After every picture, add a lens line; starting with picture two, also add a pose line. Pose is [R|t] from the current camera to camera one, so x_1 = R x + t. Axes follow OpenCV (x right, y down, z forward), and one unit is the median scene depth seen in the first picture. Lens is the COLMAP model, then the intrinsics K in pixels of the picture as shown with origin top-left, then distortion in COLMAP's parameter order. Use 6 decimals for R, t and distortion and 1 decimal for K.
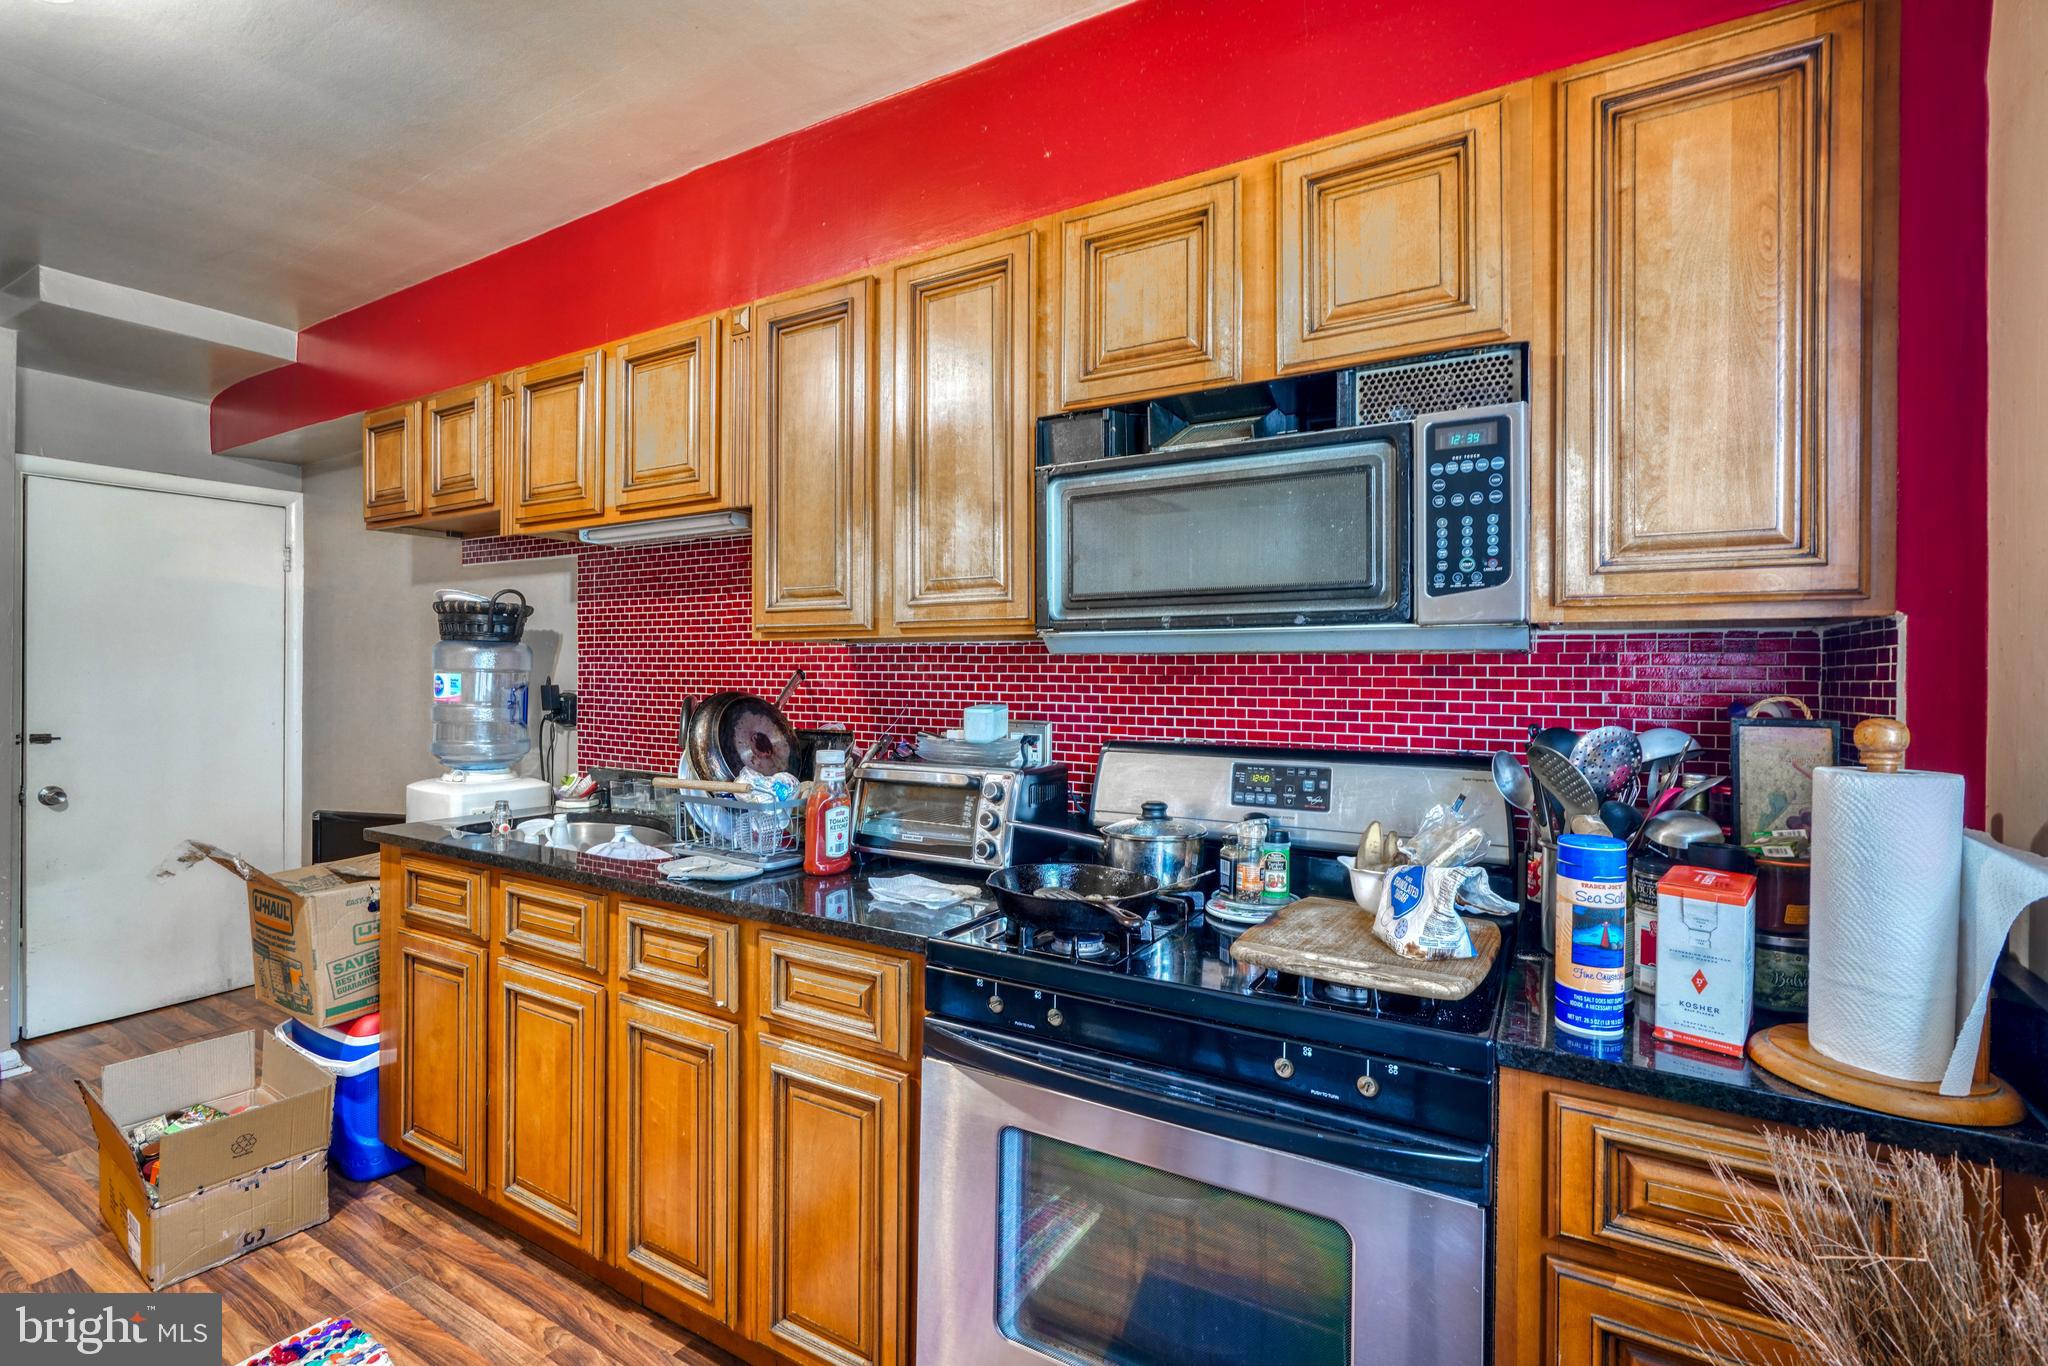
lens RADIAL K [[932.9, 0, 1006.8], [0, 932.9, 666.9], [0, 0, 1]] dist [-0.013315, 0.006347]
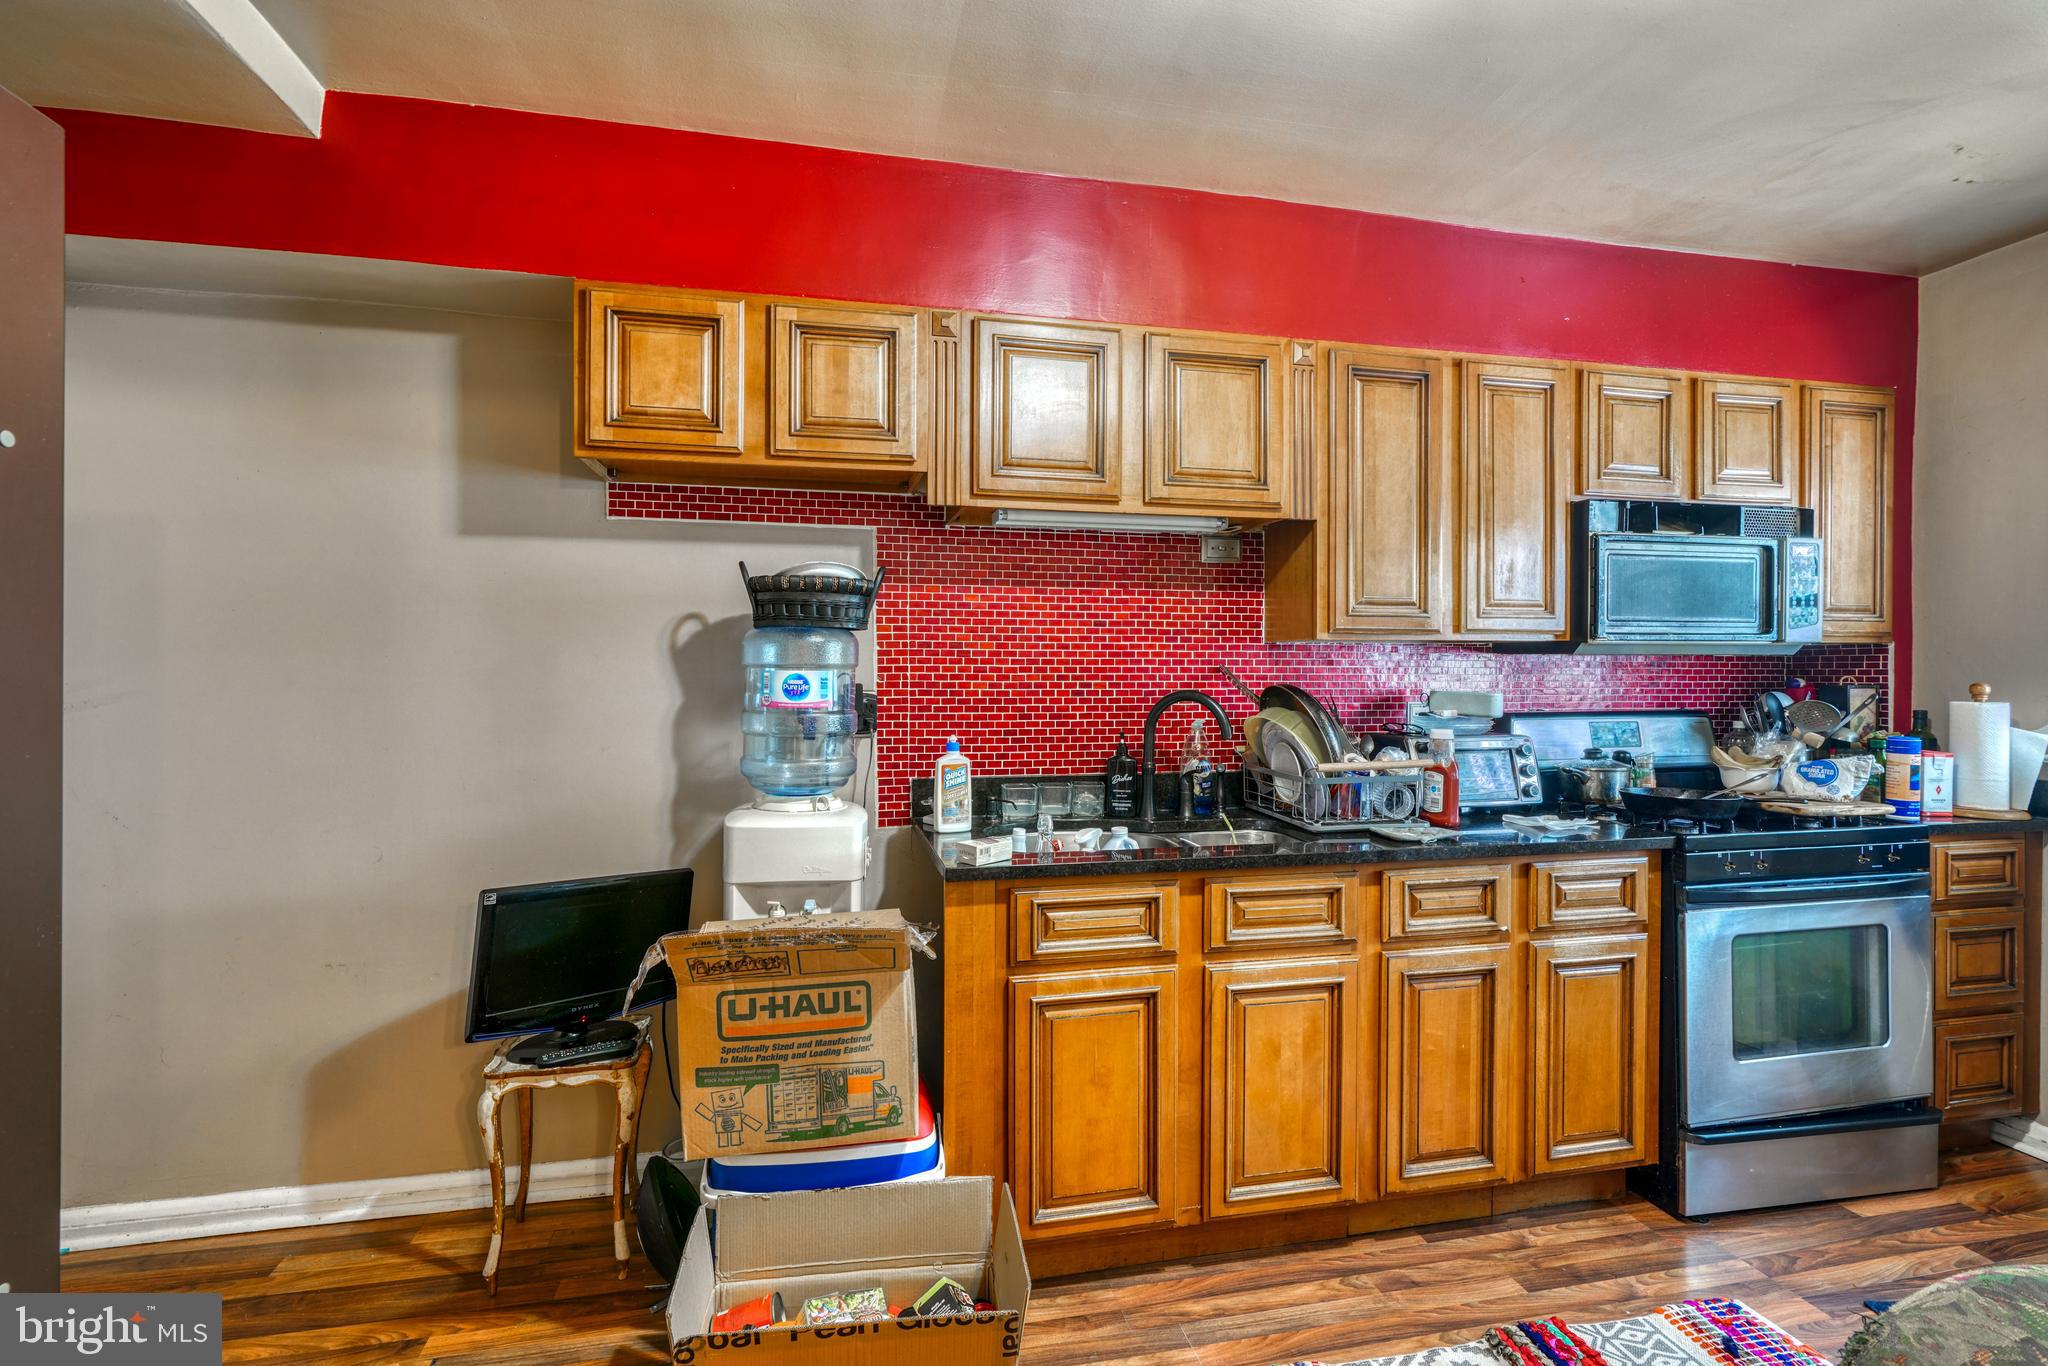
lens RADIAL K [[932.9, 0, 1013.2], [0, 932.9, 668.8], [0, 0, 1]] dist [-0.013315, 0.006347]
pose [[0.727903, -0.001694, 0.685678, -1.284956], [-0.001418, 0.999991, 0.003976, 0.004045], [-0.685679, -0.003867, 0.727894, 0.416591]]
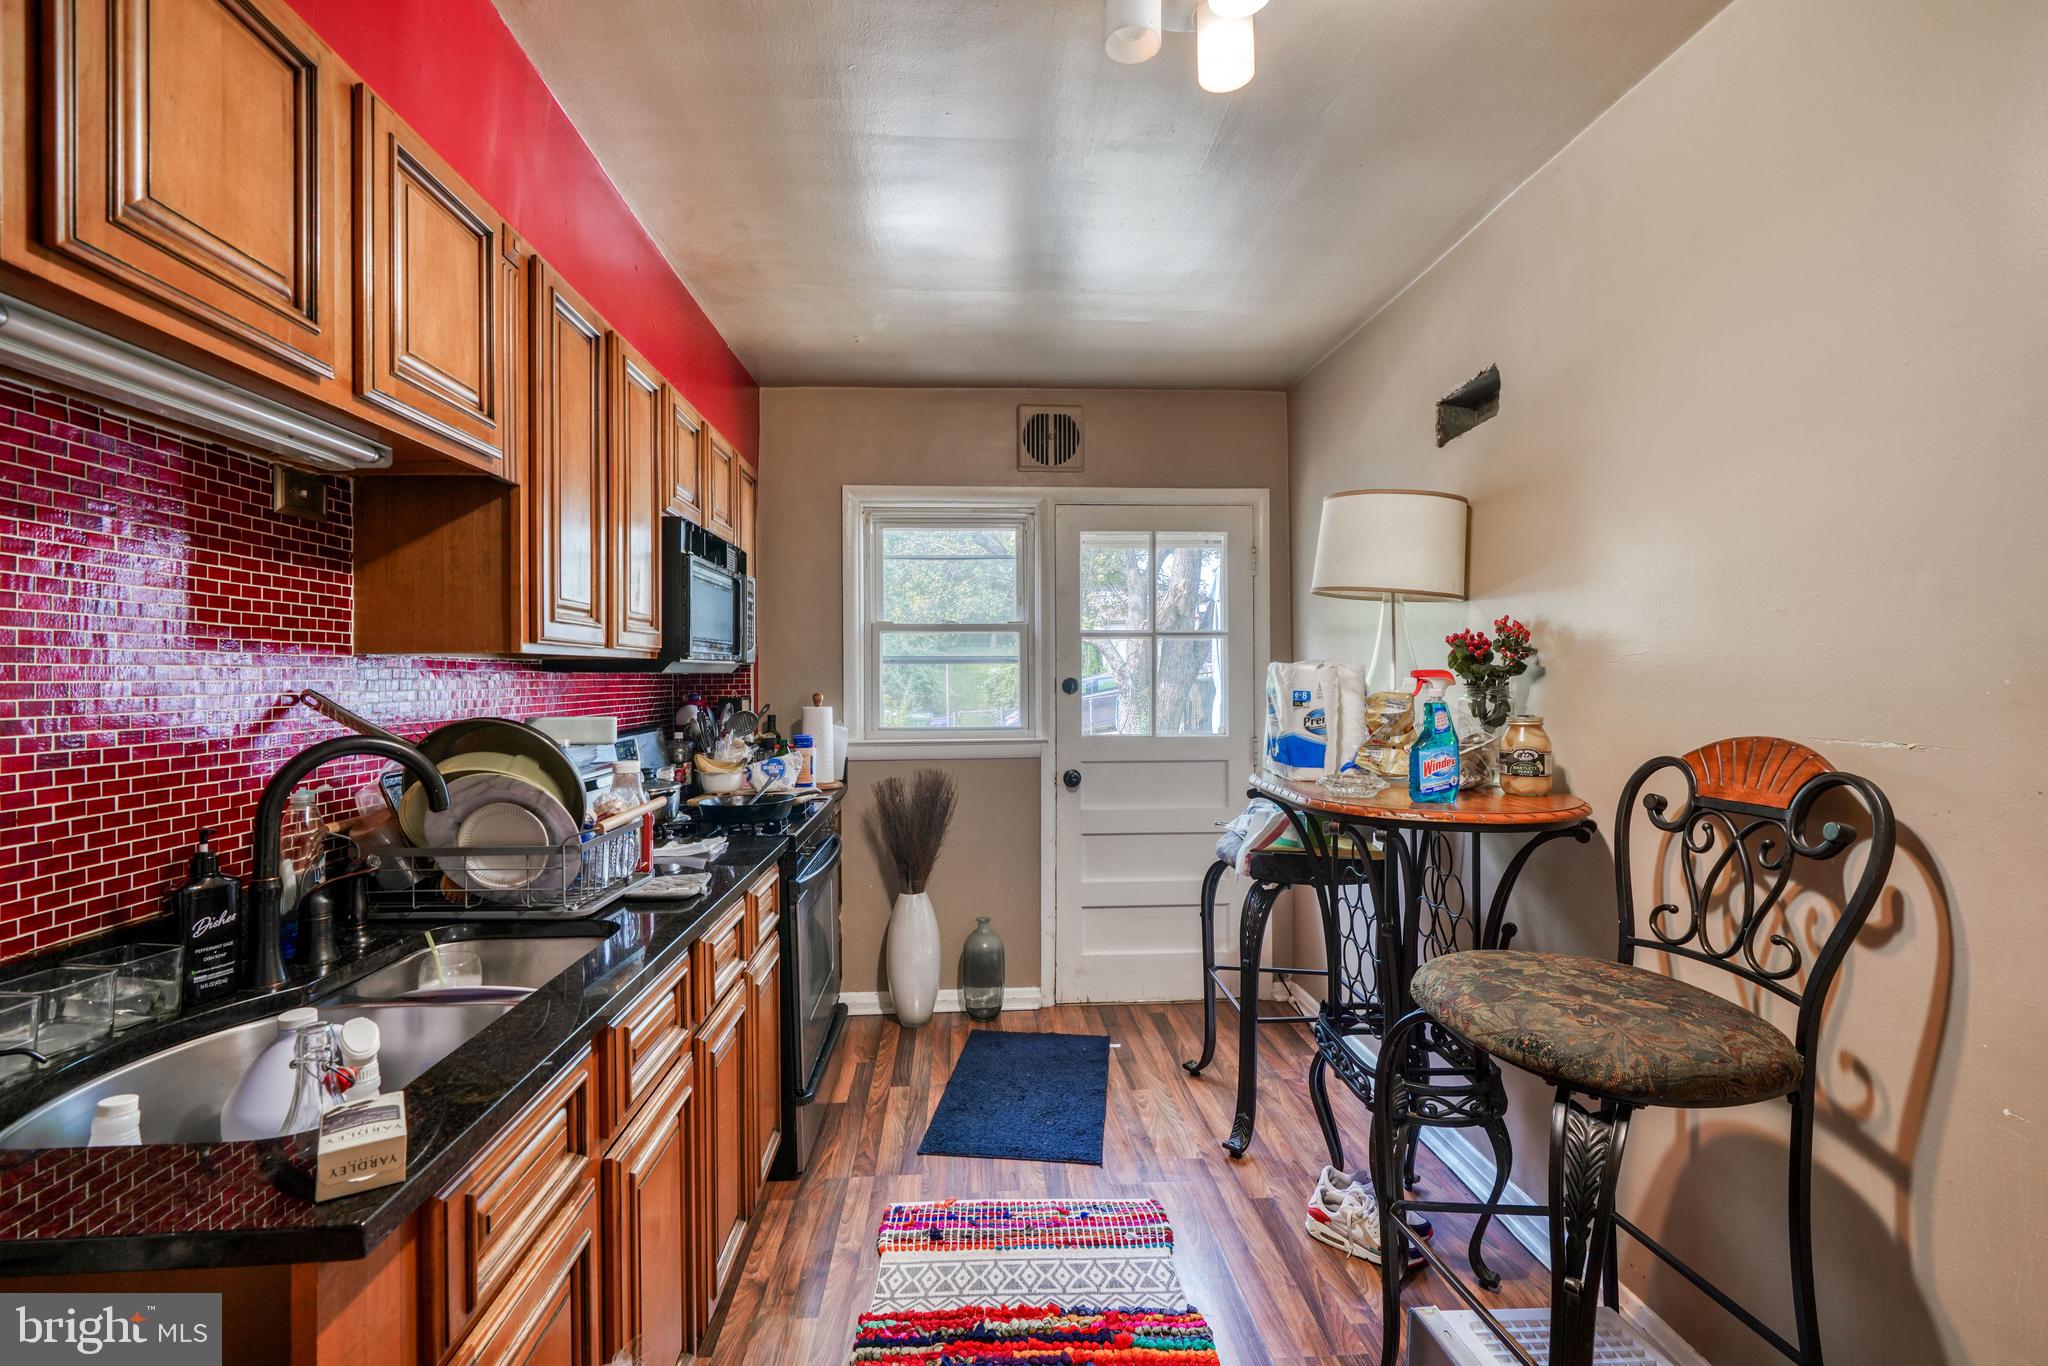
lens RADIAL K [[932.9, 0, 1015.4], [0, 932.9, 674.4], [0, 0, 1]] dist [-0.013315, 0.006347]
pose [[-0.566630, 0.004614, 0.823959, -1.151328], [0.007808, 0.999969, -0.000230, -0.005017], [-0.823935, 0.006303, -0.566649, 1.074003]]
